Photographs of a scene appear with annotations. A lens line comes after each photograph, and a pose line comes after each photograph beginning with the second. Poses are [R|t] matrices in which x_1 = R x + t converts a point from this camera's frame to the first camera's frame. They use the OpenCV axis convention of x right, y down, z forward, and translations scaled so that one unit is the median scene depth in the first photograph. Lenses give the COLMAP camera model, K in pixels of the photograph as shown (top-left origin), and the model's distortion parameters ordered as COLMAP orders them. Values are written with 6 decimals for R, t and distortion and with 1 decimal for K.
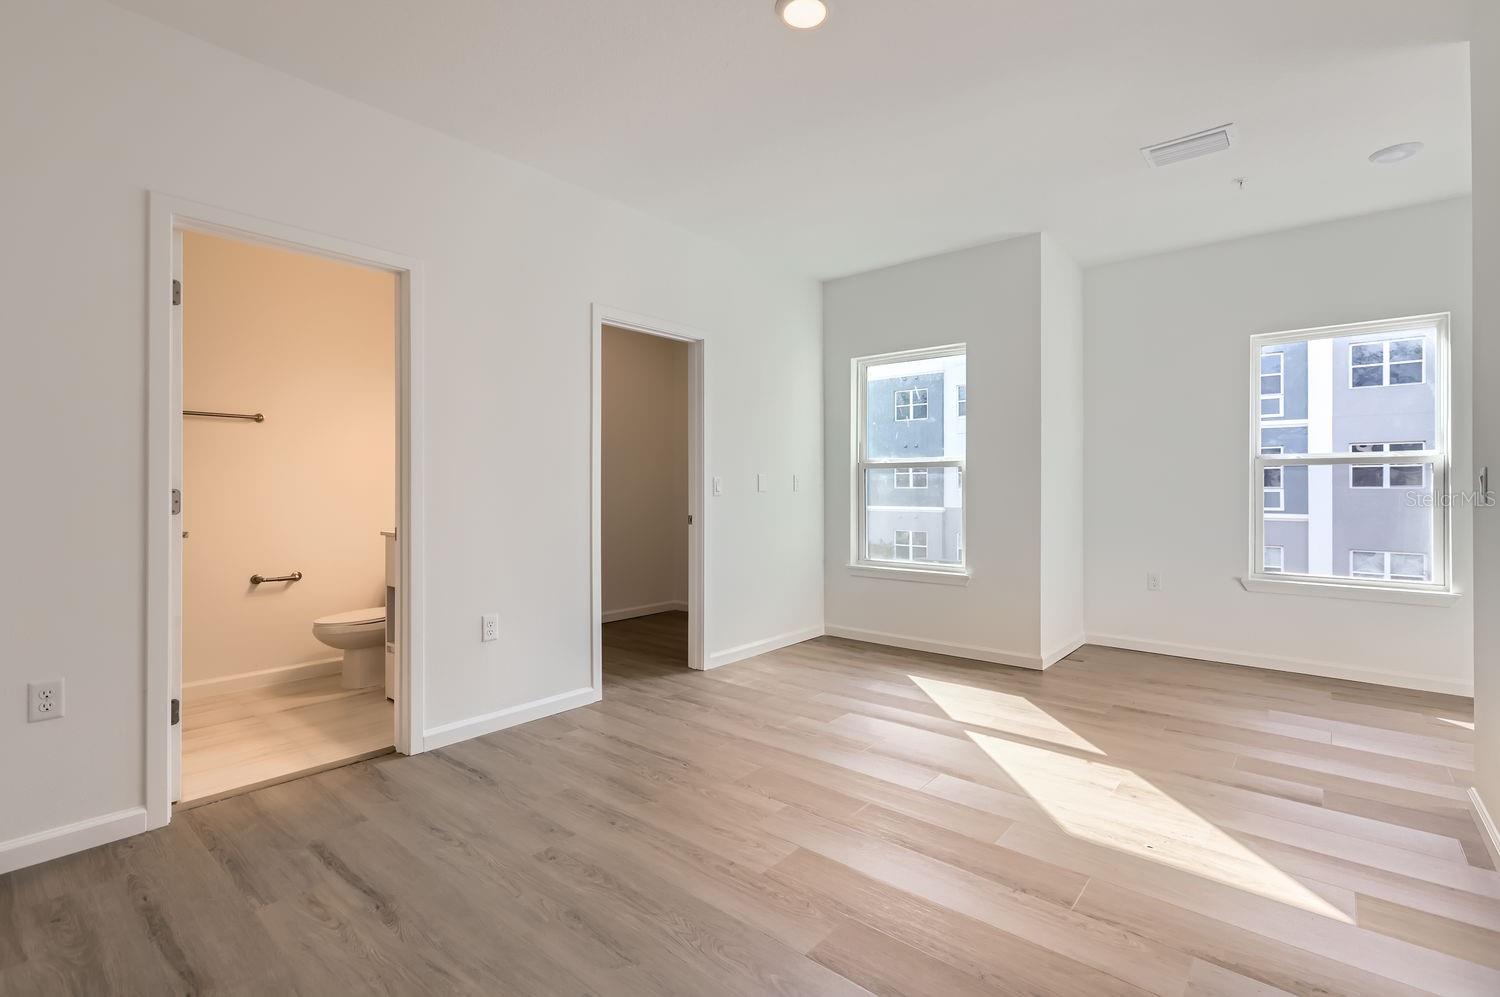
lens RADIAL K [[681.9, 0, 749.7], [0, 681.9, 487.9], [0, 0, 1]] dist [-0.002765, 0.000009]
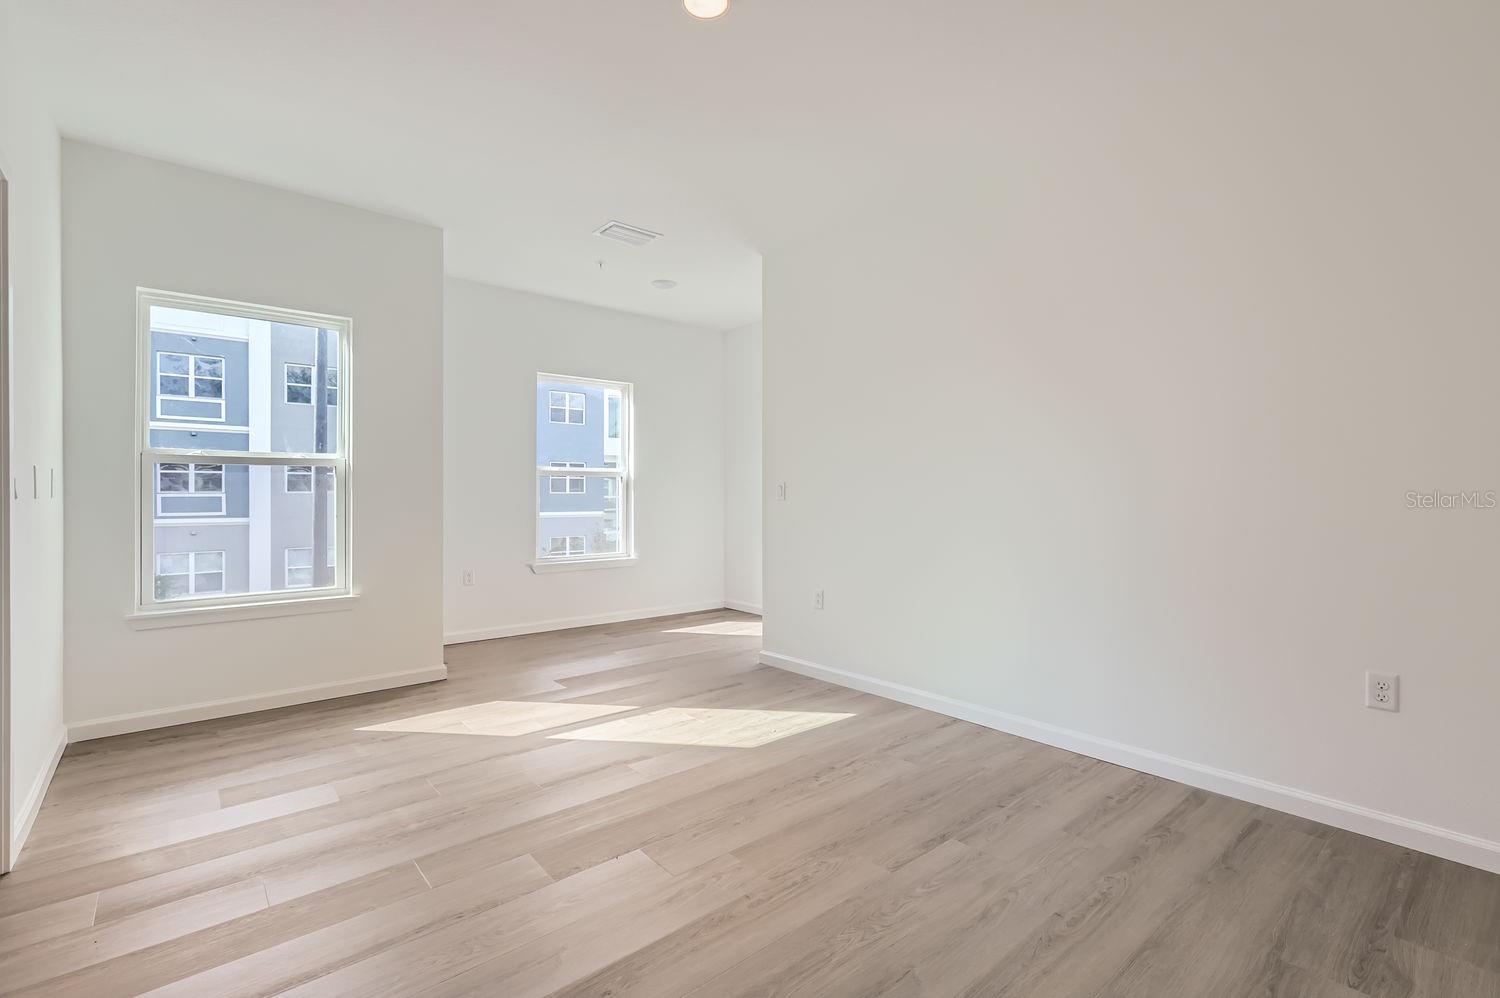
lens RADIAL K [[670.7, 0, 757.2], [0, 670.7, 491.6], [0, 0, 1]] dist [0.001321, 0.000547]
pose [[0.158501, 0.003742, 0.987352, -0.519354], [-0.002301, 0.999992, -0.003421, 0.001804], [-0.987356, -0.001729, 0.158508, 0.471289]]
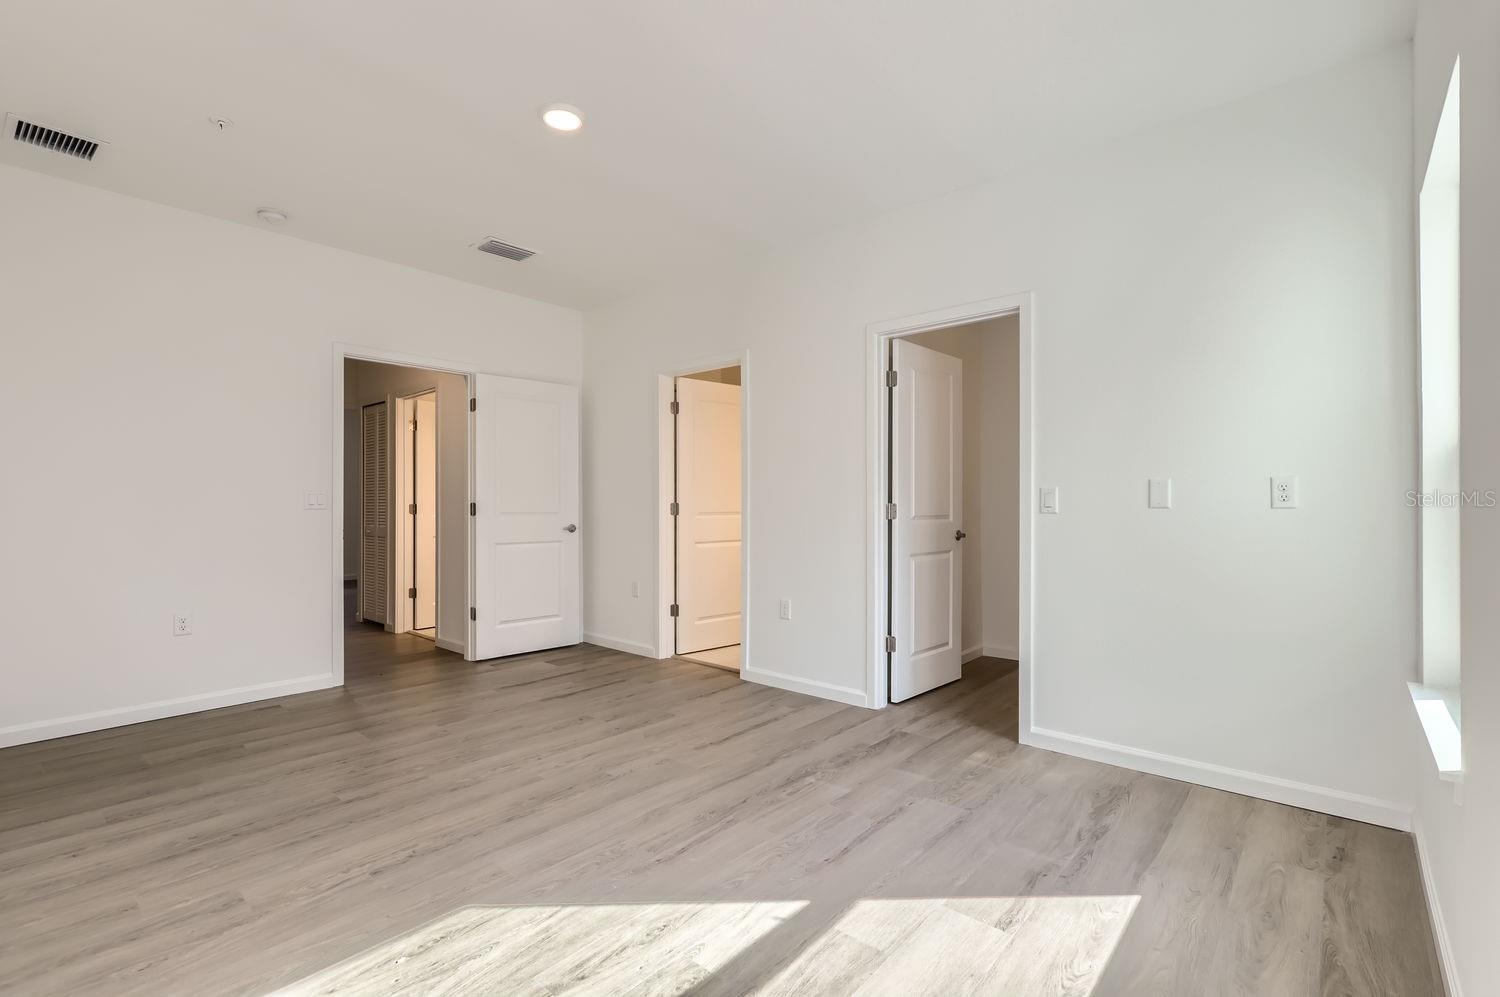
lens RADIAL K [[682.5, 0, 754.6], [0, 682.5, 501.6], [0, 0, 1]] dist [0.003525, 0.000452]
pose [[-0.020346, -0.000796, -0.999793, 0.801639], [0.002798, 0.999996, -0.000853, 0.000559], [0.999789, -0.002815, -0.020344, 0.835510]]
